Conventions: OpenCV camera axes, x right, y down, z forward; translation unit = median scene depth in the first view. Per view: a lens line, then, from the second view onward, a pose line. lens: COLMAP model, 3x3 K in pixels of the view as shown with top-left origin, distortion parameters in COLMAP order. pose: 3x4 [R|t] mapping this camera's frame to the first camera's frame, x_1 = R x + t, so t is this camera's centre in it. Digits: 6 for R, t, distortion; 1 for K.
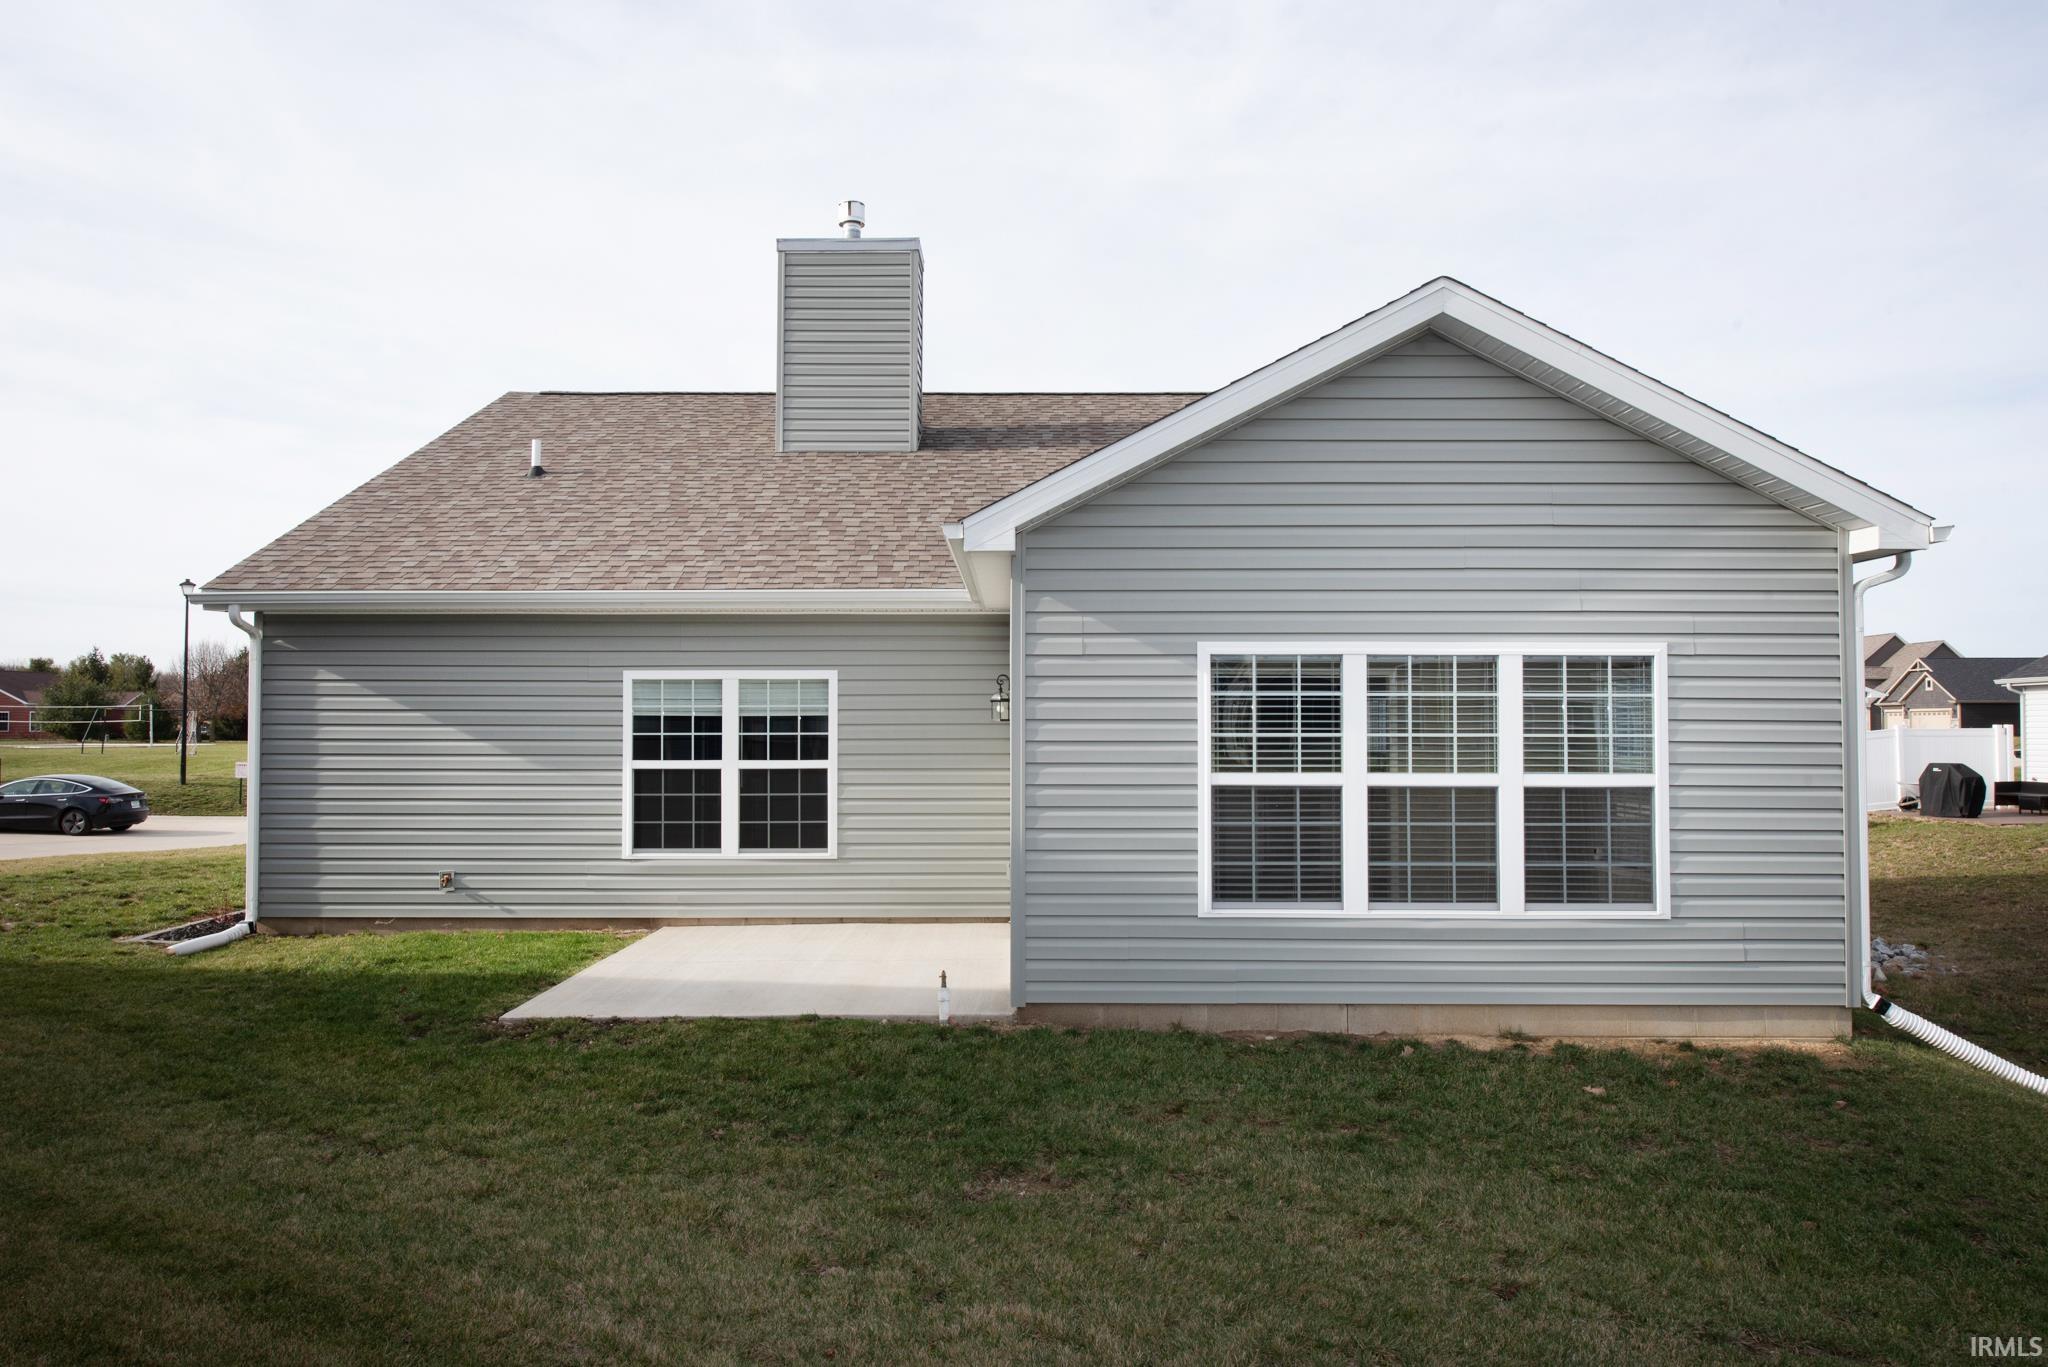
lens RADIAL K [[1396.8, 0, 1025.0], [0, 1396.8, 683.0], [0, 0, 1]] dist [-0.012623, -0.005877]
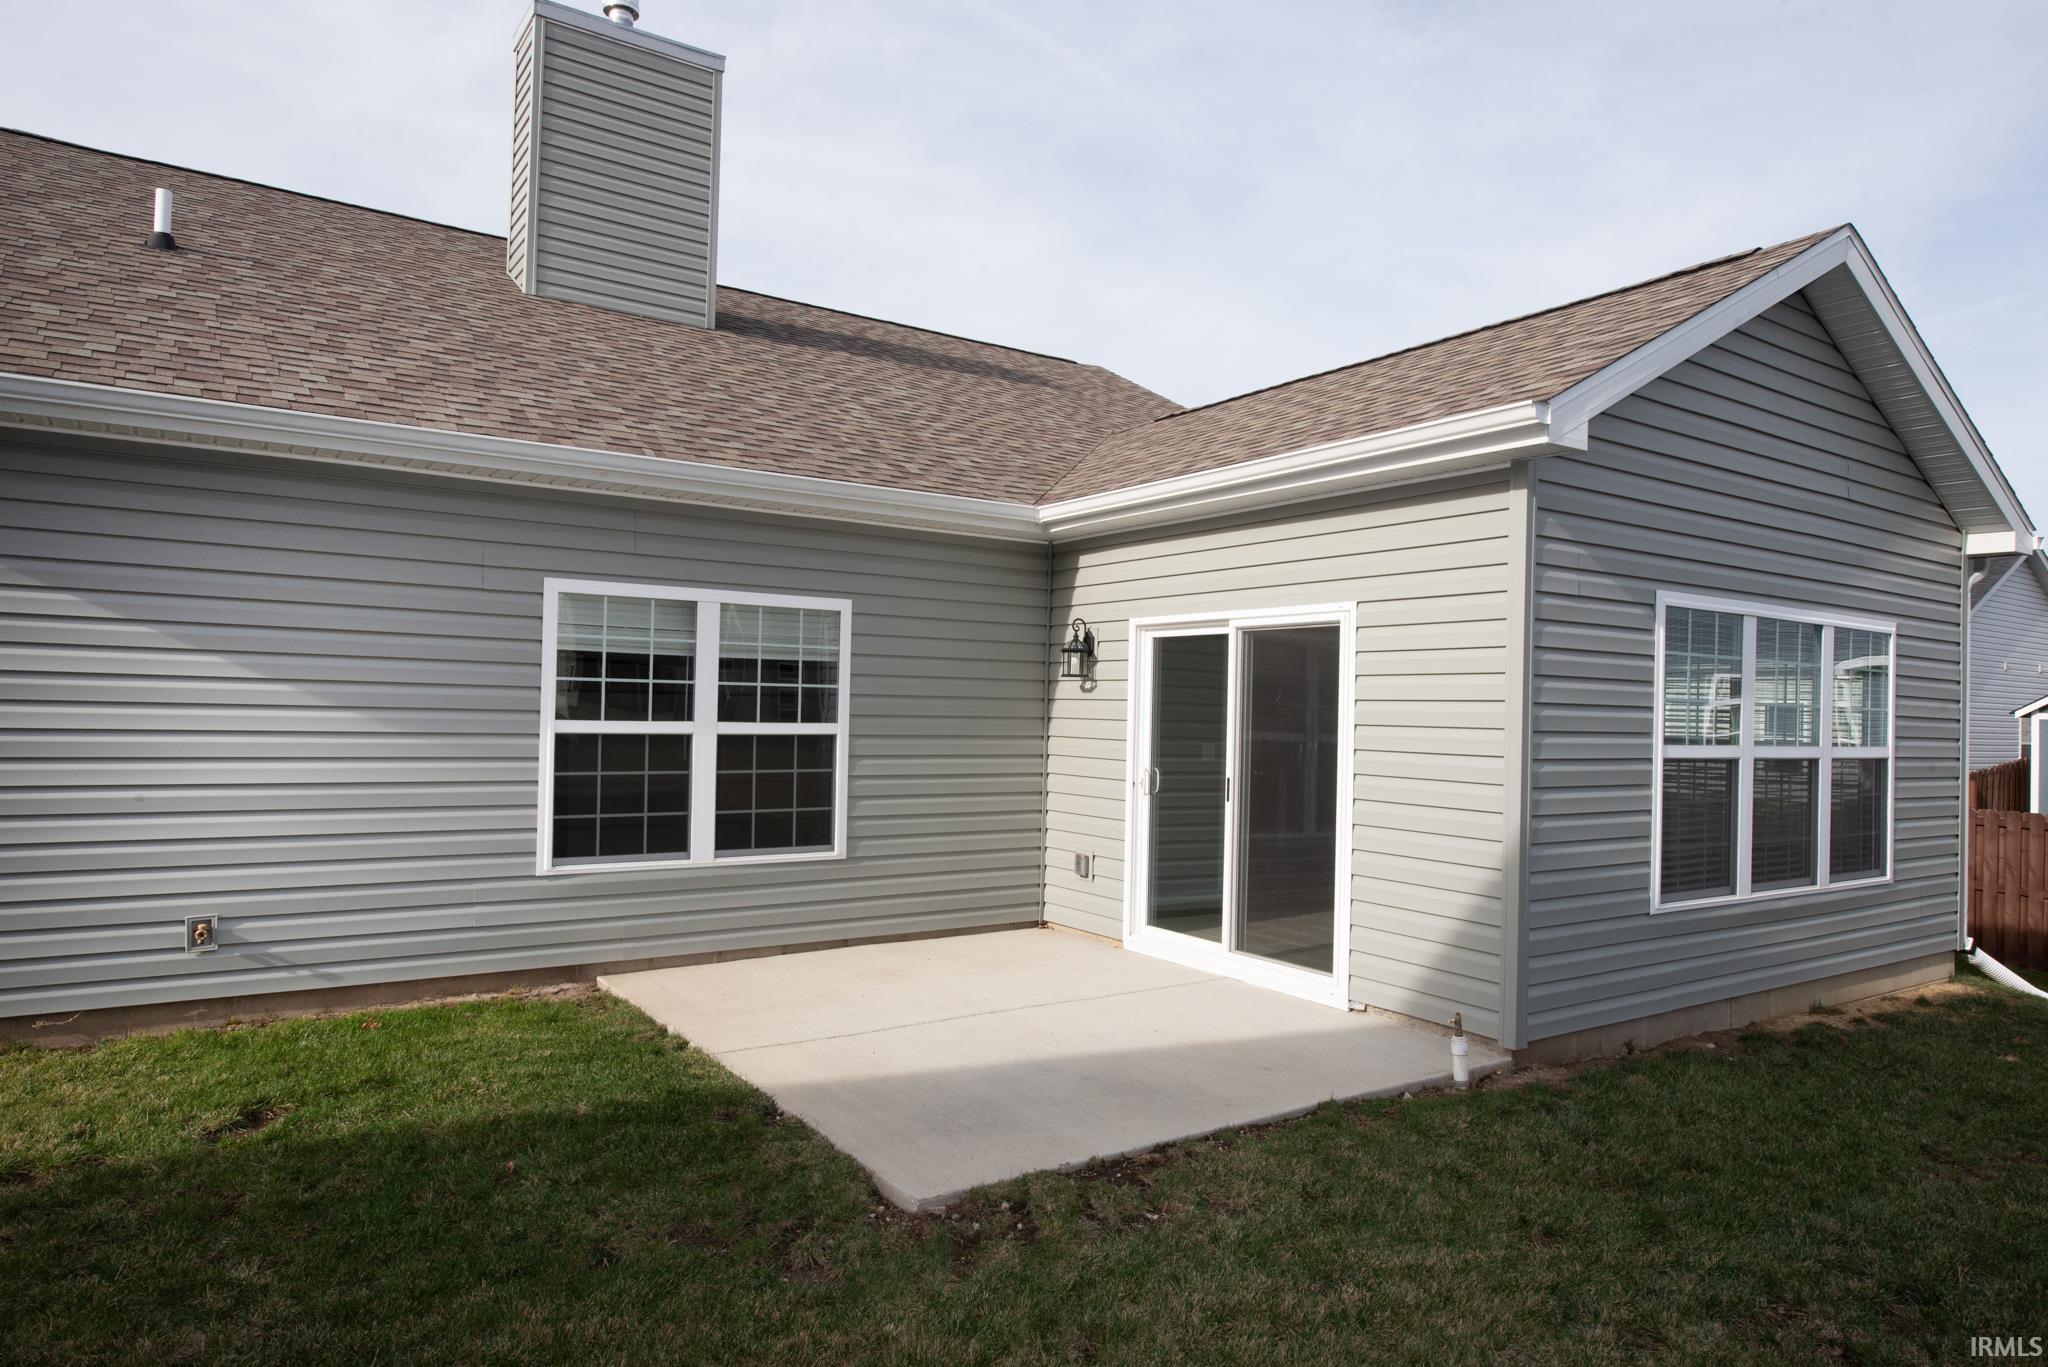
lens RADIAL K [[1267.5, 0, 1024.9], [0, 1267.5, 690.1], [0, 0, 1]] dist [-0.006913, -0.001489]
pose [[0.821824, 0.026225, 0.569137, -0.434306], [-0.041311, 0.999054, 0.013618, 0.025138], [-0.568241, -0.034703, 0.822130, 0.405611]]
